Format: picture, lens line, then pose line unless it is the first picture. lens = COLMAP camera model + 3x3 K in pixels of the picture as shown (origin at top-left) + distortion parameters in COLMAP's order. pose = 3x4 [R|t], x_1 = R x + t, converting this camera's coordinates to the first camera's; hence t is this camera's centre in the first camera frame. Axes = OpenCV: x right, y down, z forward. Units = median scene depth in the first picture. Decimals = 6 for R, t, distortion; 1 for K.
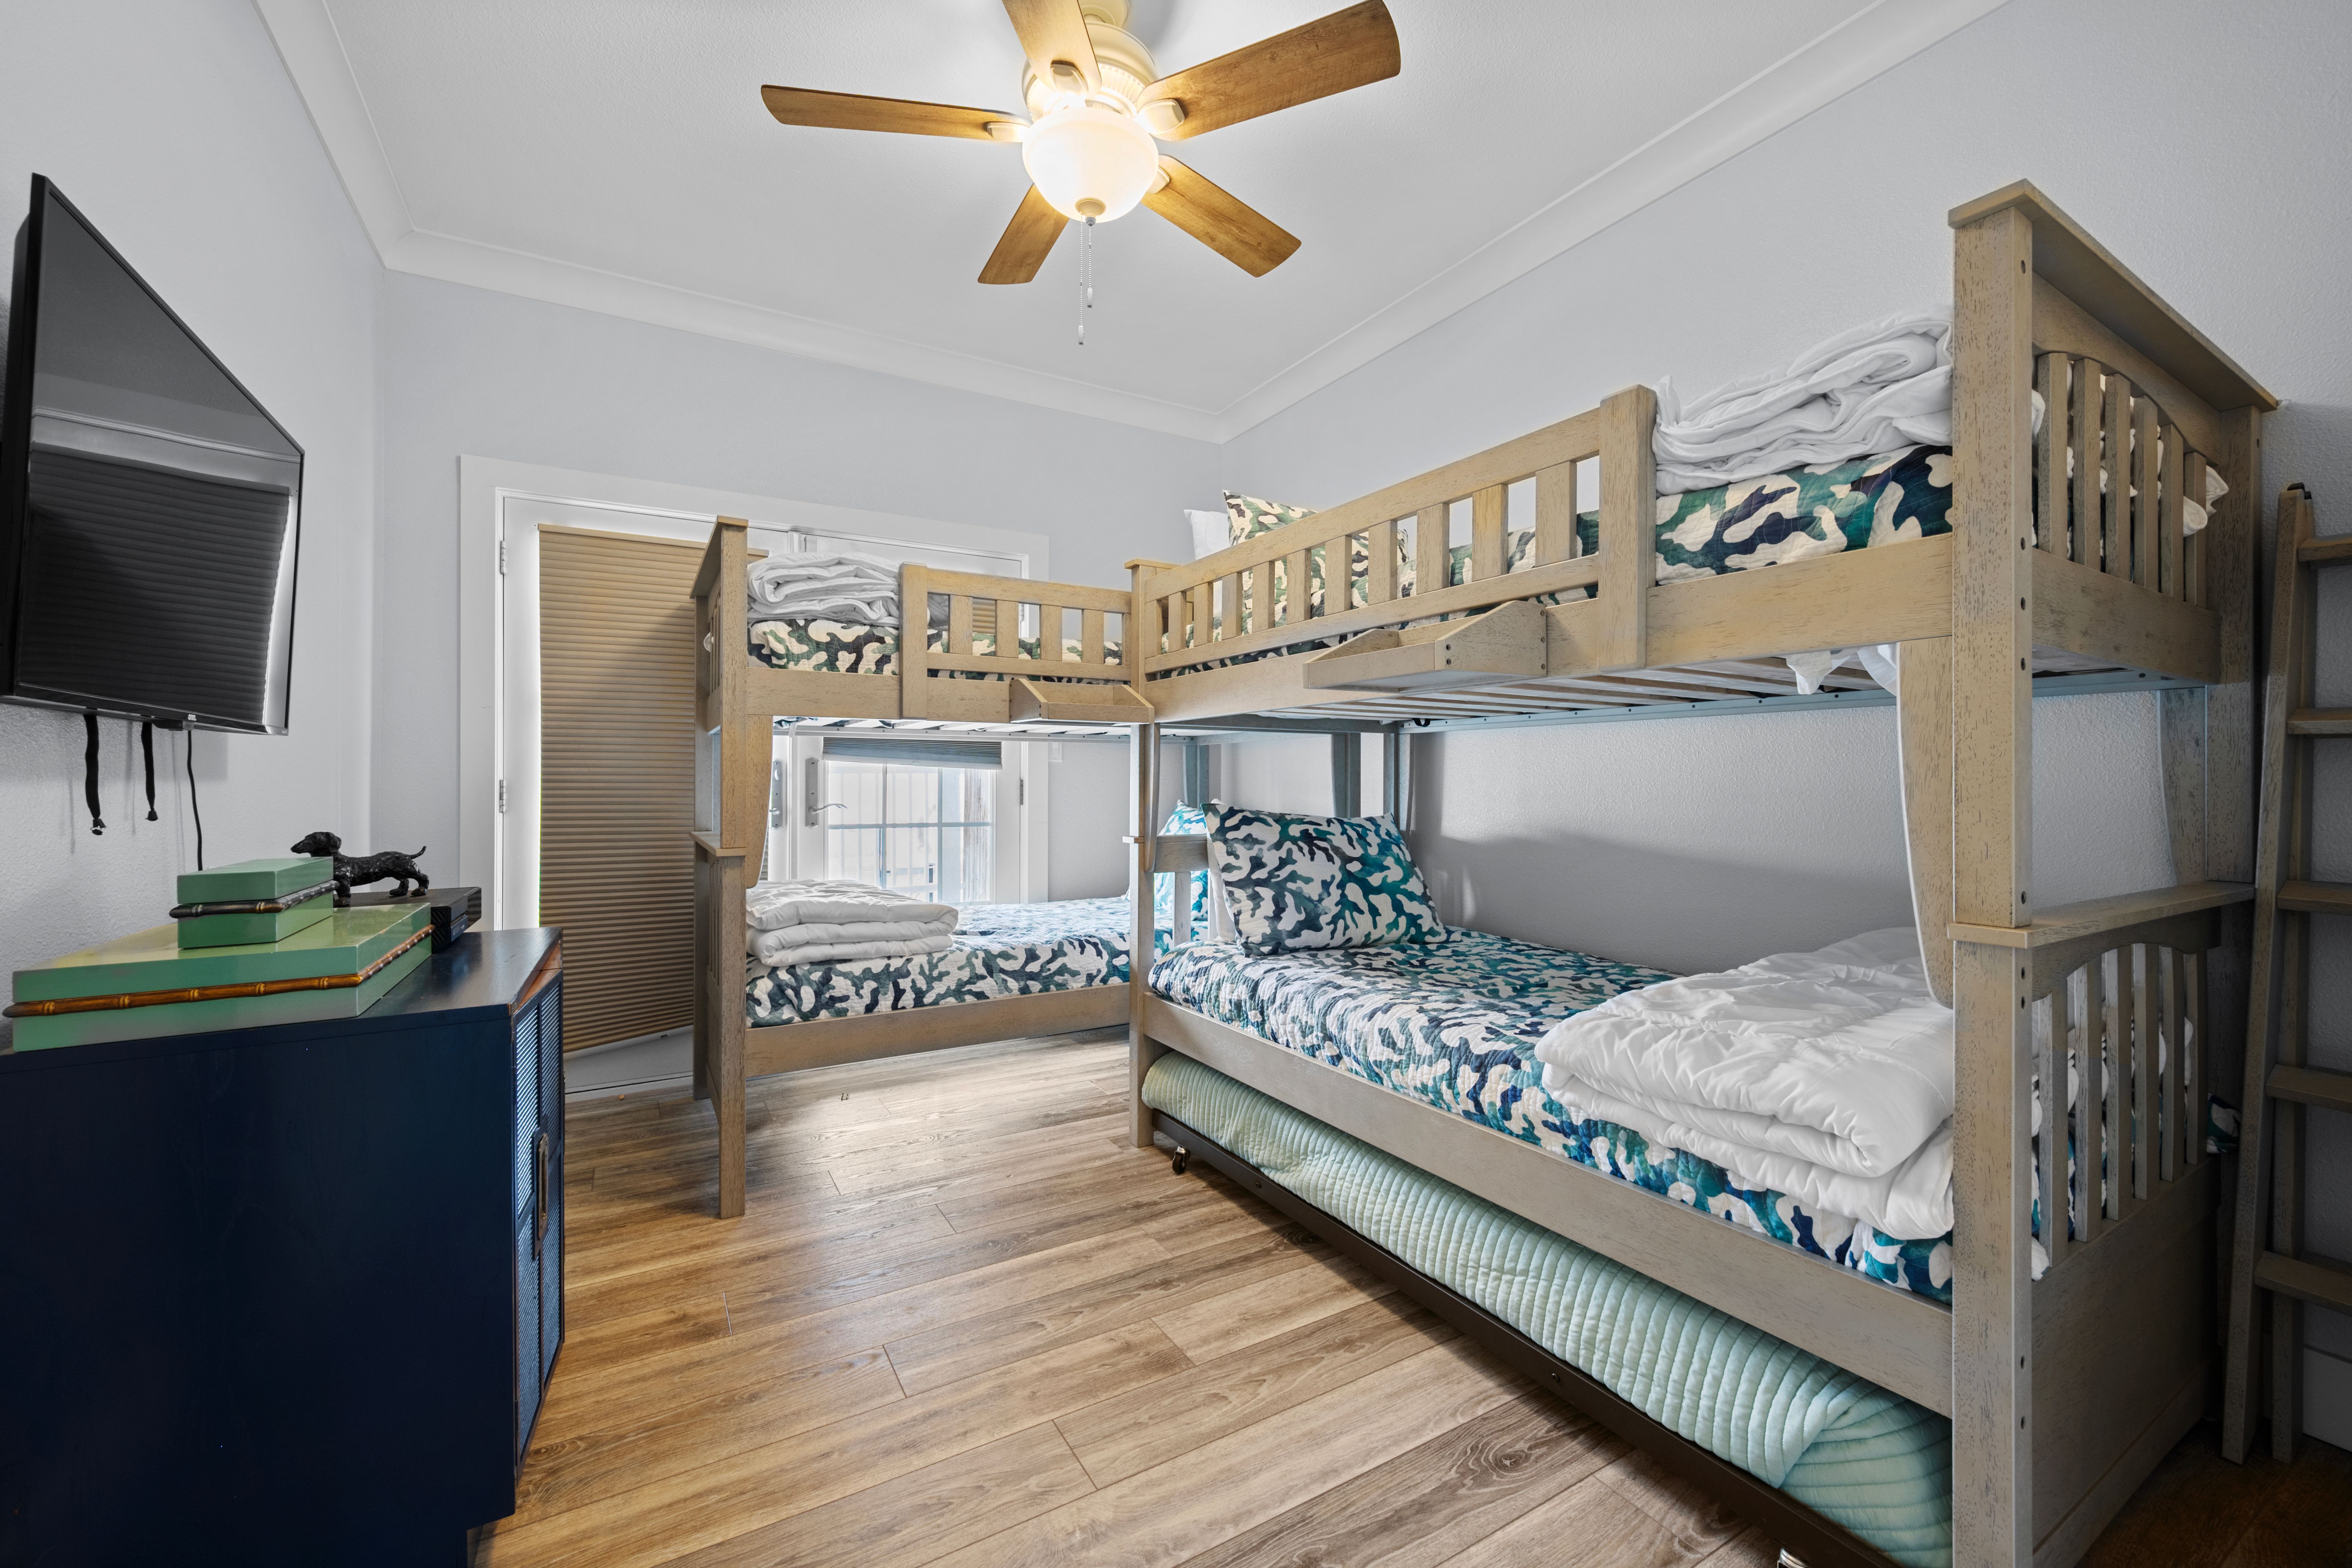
lens RADIAL K [[929.4, 0, 1186.1], [0, 929.4, 788.3], [0, 0, 1]] dist [-0.000977, -0.000004]
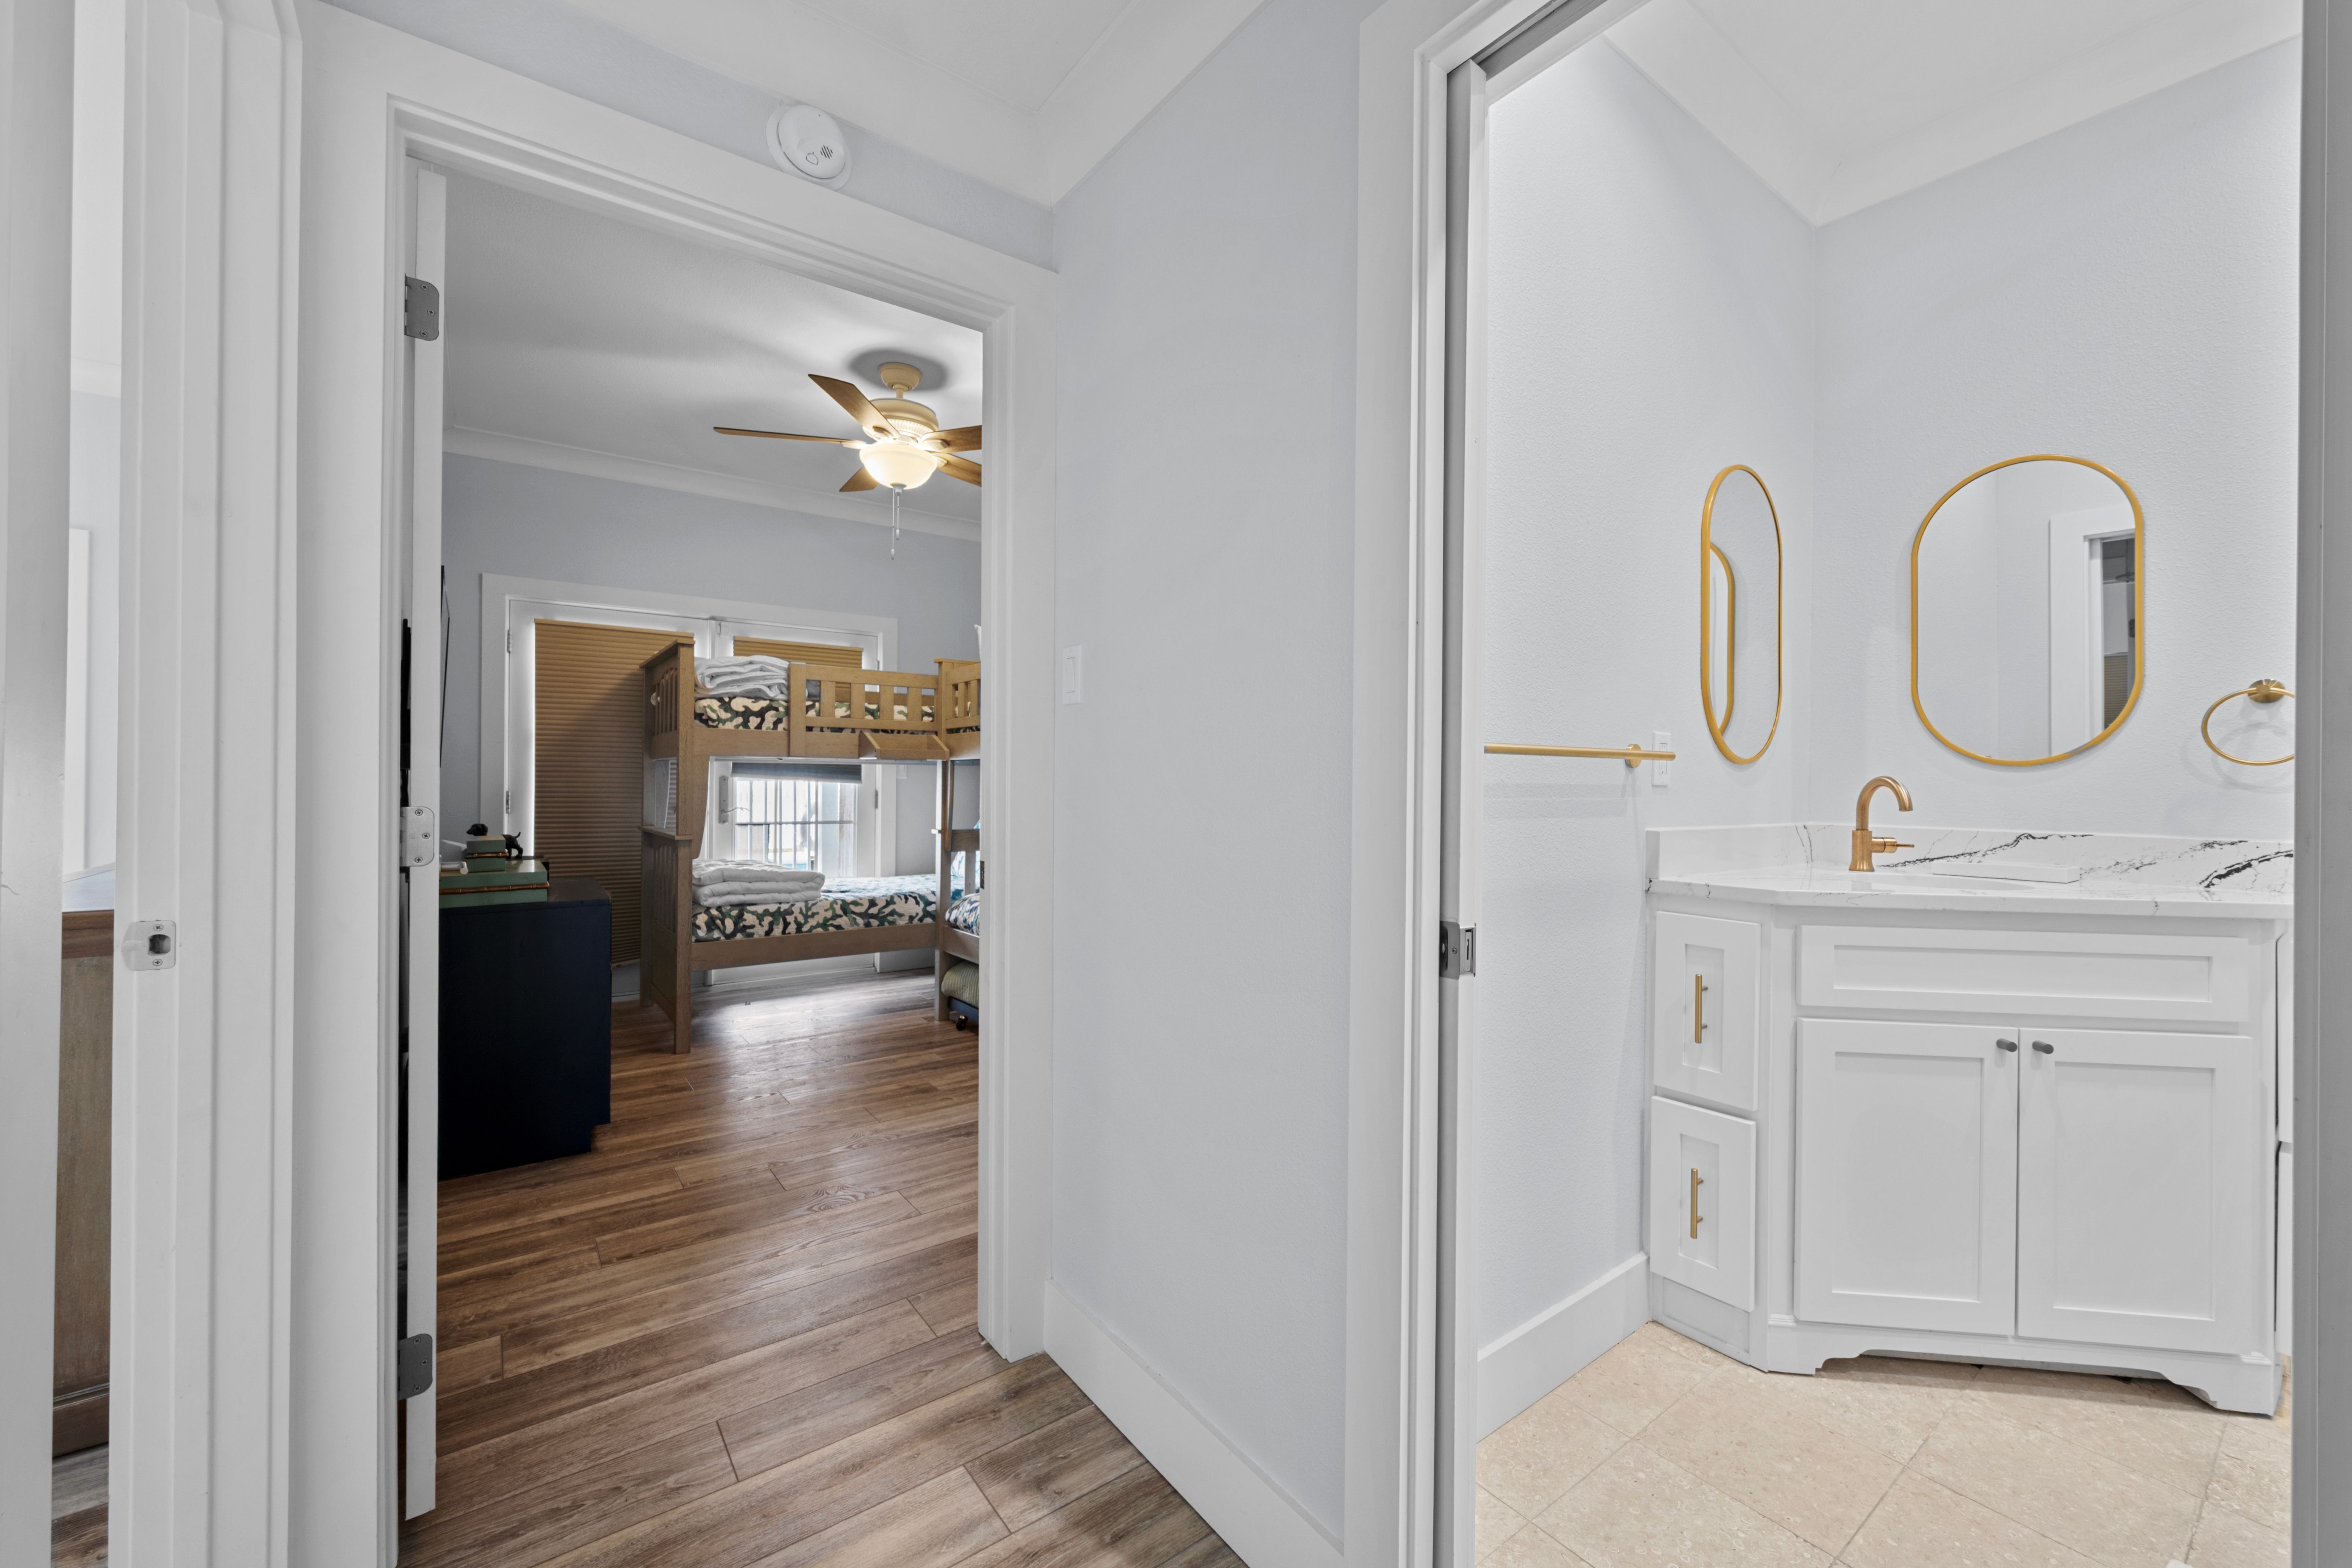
lens RADIAL K [[923.4, 0, 1184.6], [0, 923.4, 785.3], [0, 0, 1]] dist [0.001999, 0.000131]
pose [[0.993917, 0.006135, 0.109958, 0.203436], [-0.005758, 0.999976, -0.003752, -0.022425], [-0.109979, 0.003096, 0.993929, -0.680838]]
